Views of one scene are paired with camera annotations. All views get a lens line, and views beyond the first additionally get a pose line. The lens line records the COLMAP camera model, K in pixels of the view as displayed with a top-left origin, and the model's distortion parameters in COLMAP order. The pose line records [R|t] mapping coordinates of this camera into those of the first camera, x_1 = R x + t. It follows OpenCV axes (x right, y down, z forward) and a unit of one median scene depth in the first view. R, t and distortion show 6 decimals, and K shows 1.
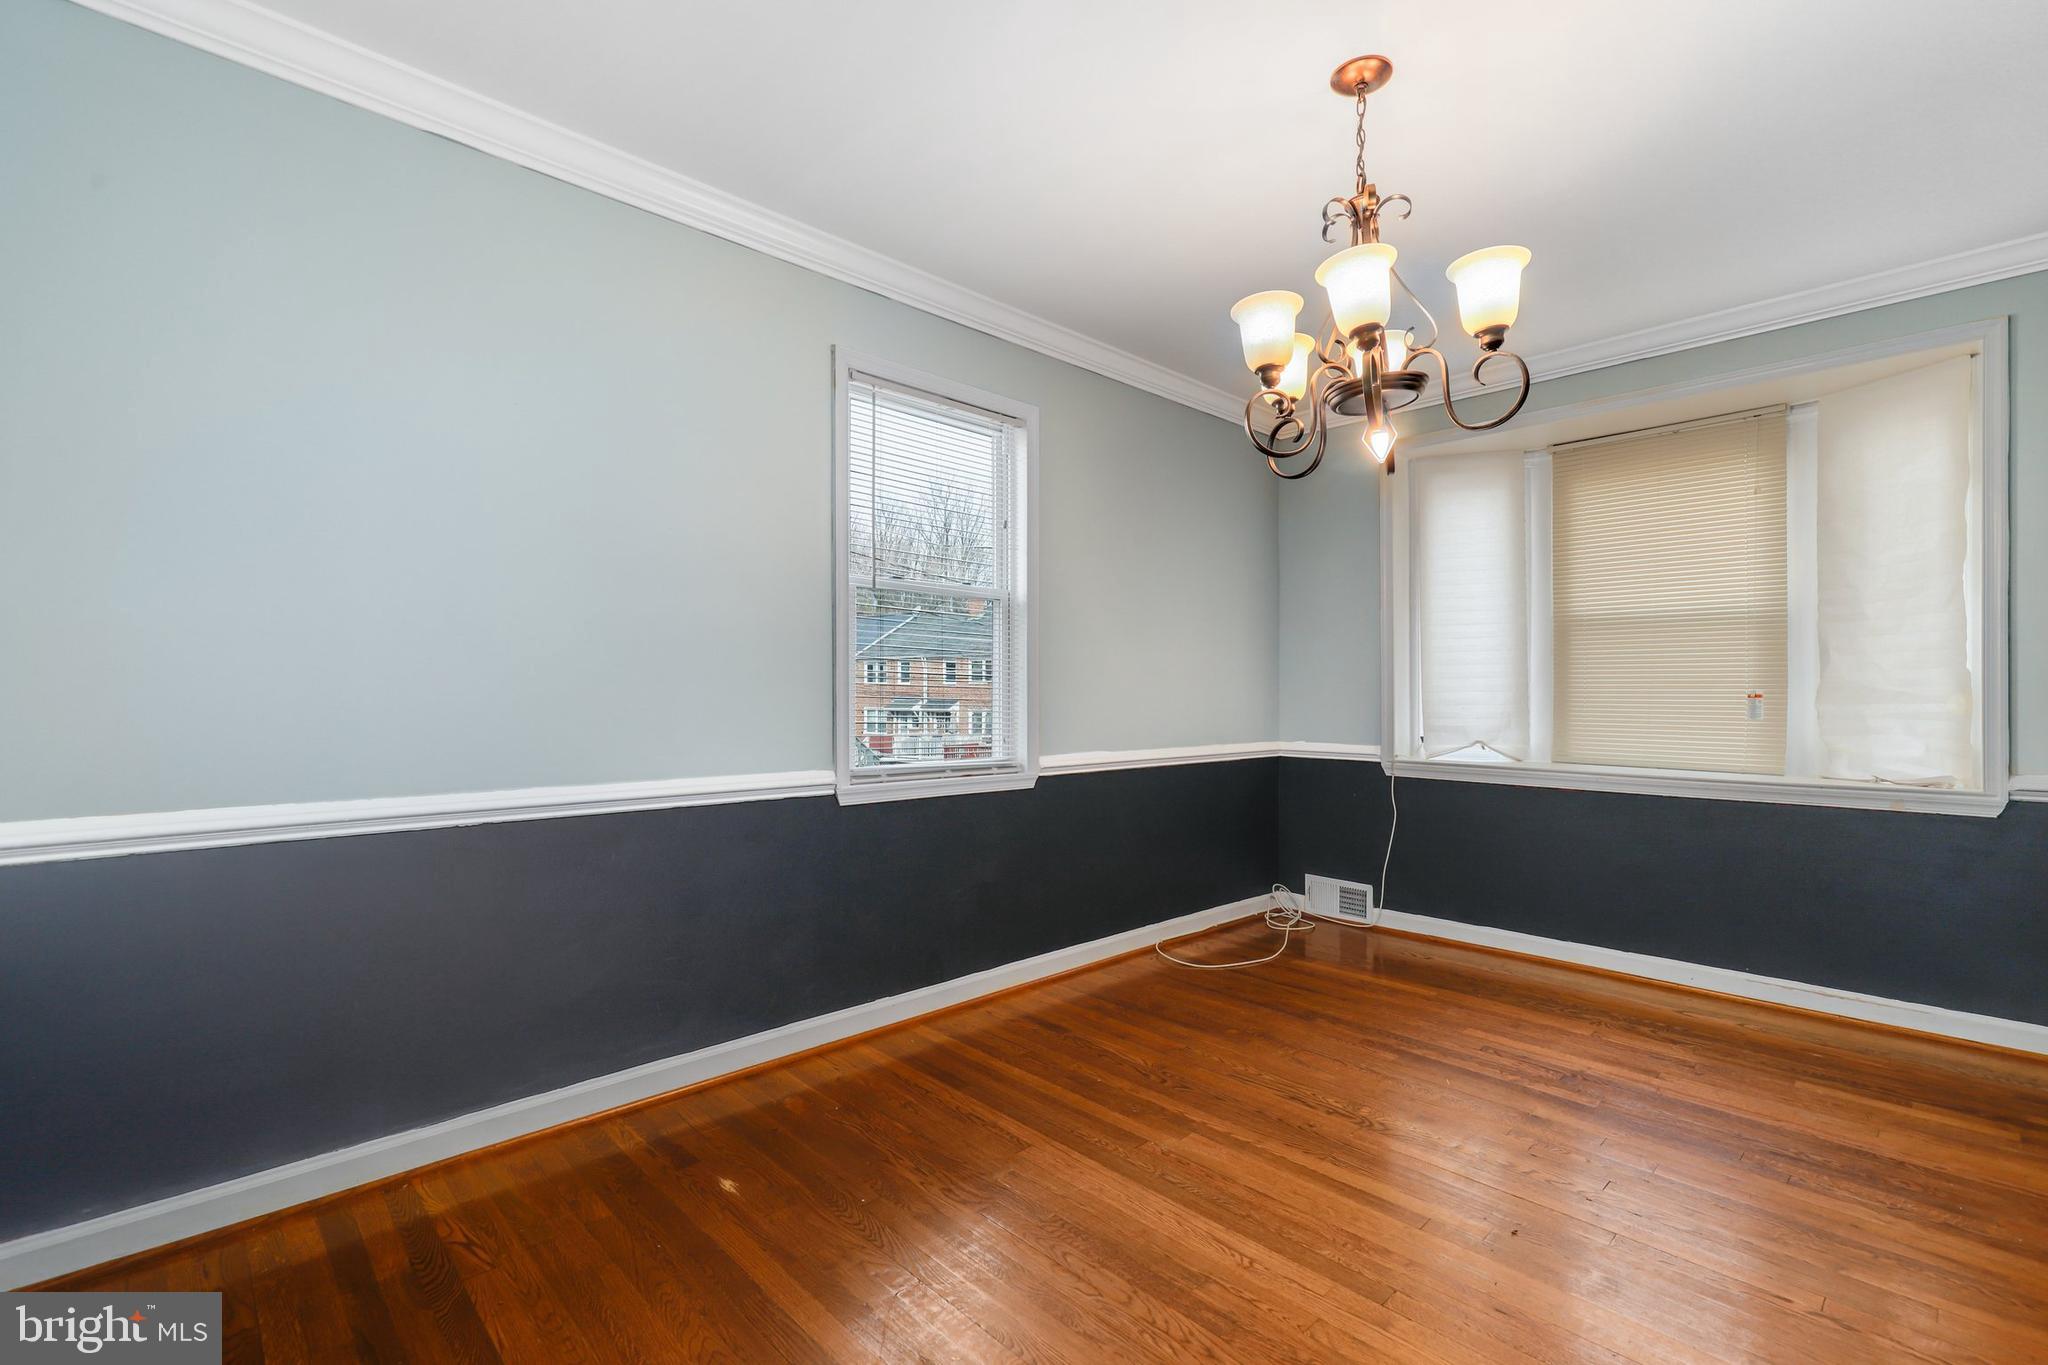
lens RADIAL K [[926.7, 0, 1032.5], [0, 926.7, 690.2], [0, 0, 1]] dist [0.003617, 0.001383]
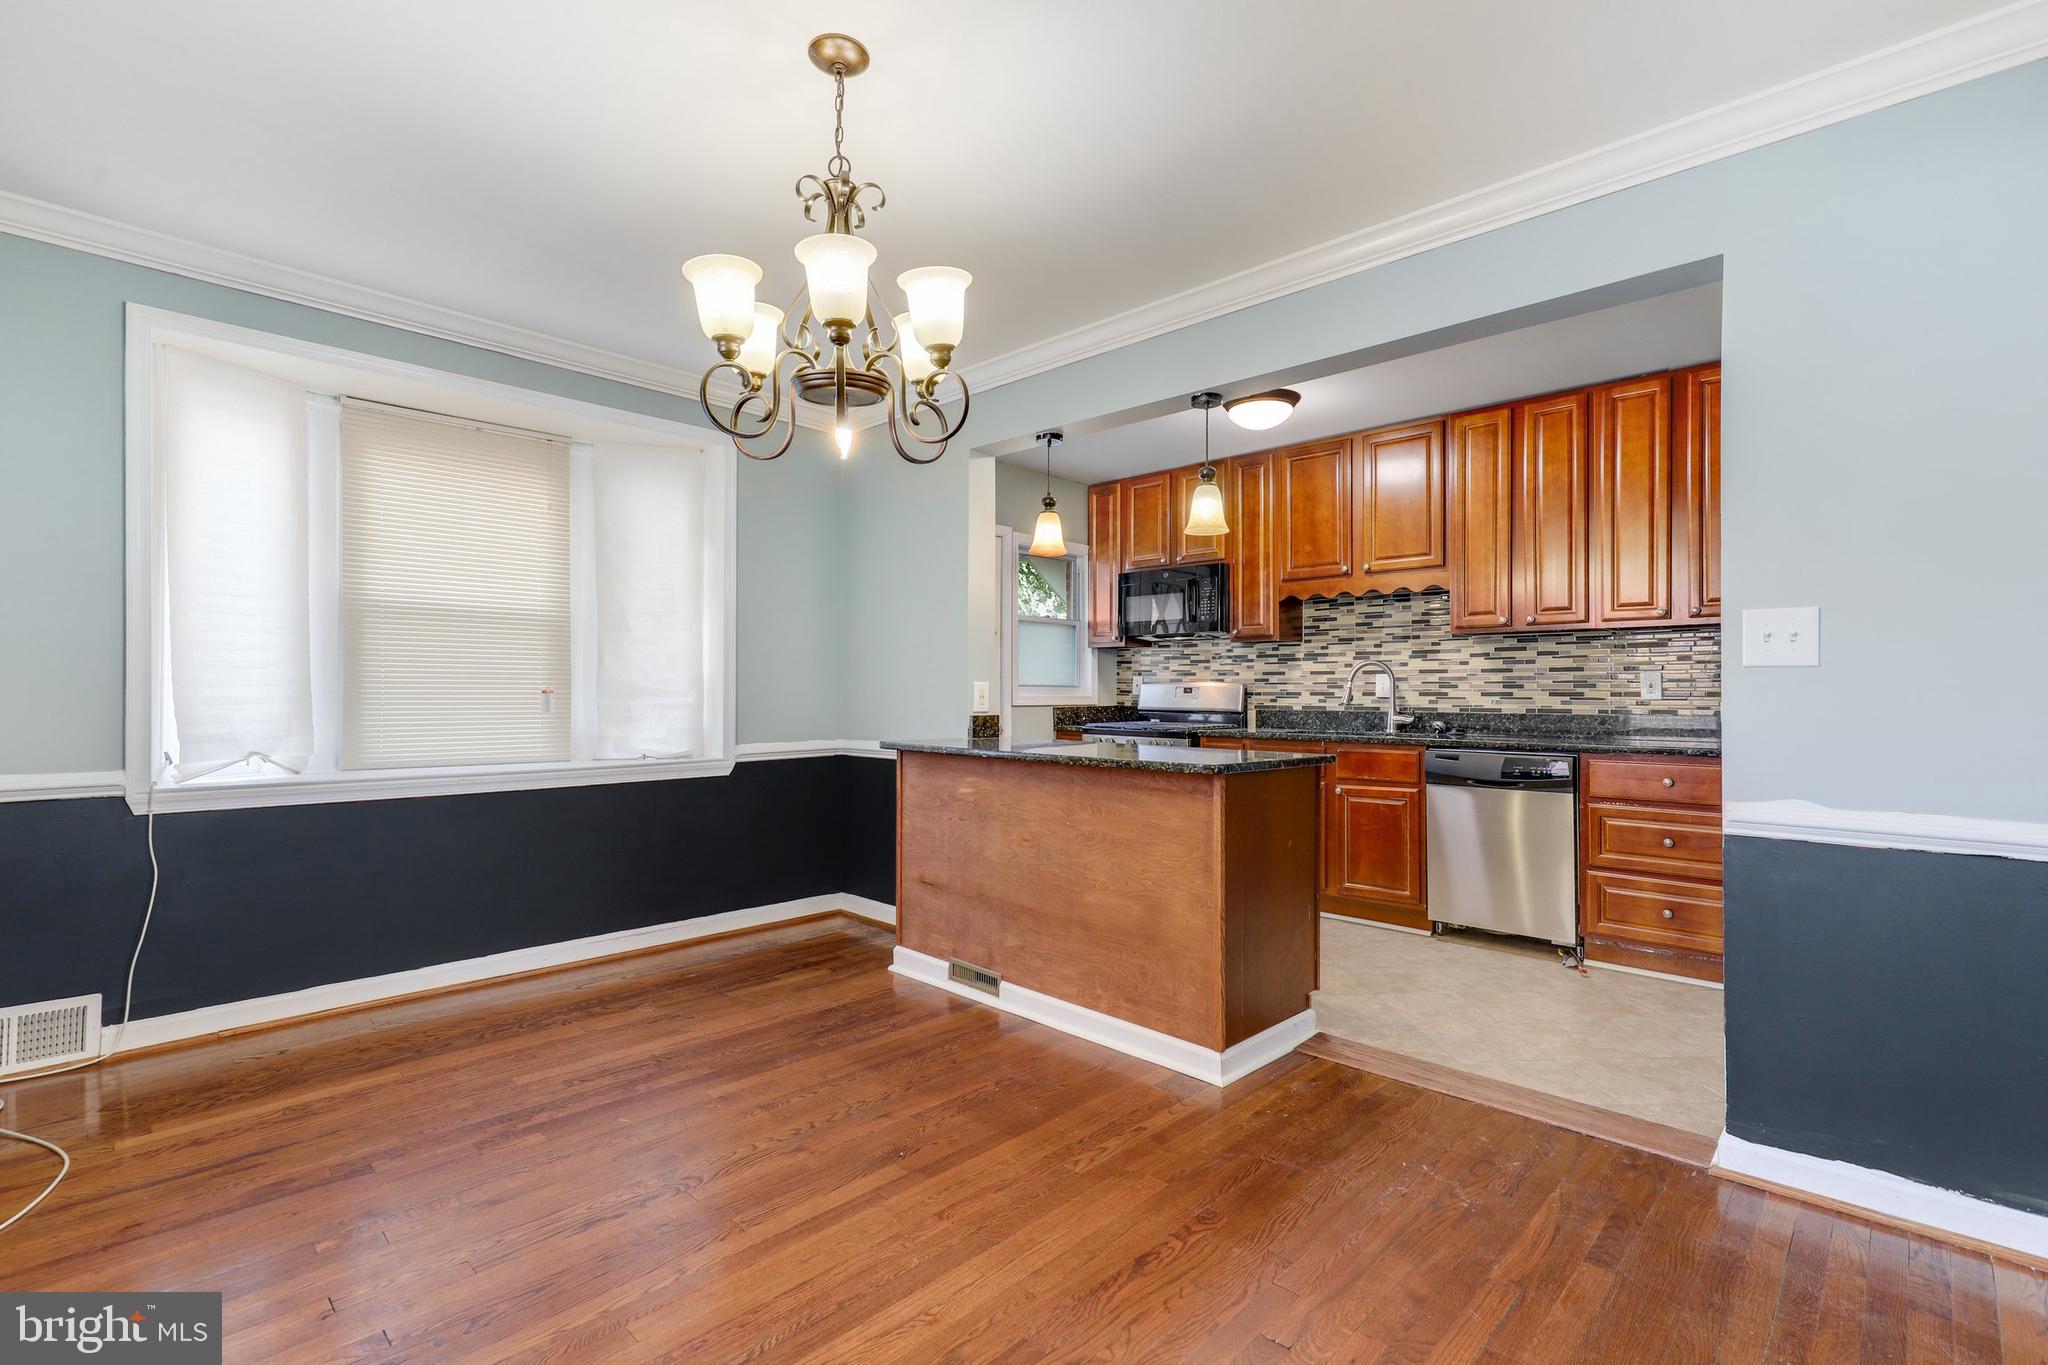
lens RADIAL K [[926.7, 0, 1017.5], [0, 926.7, 682.5], [0, 0, 1]] dist [0.003617, 0.001383]
pose [[-0.028322, 0.005274, 0.999585, -0.396644], [-0.006069, 0.999967, -0.005448, -0.002652], [-0.999580, -0.006221, -0.028289, 0.541722]]
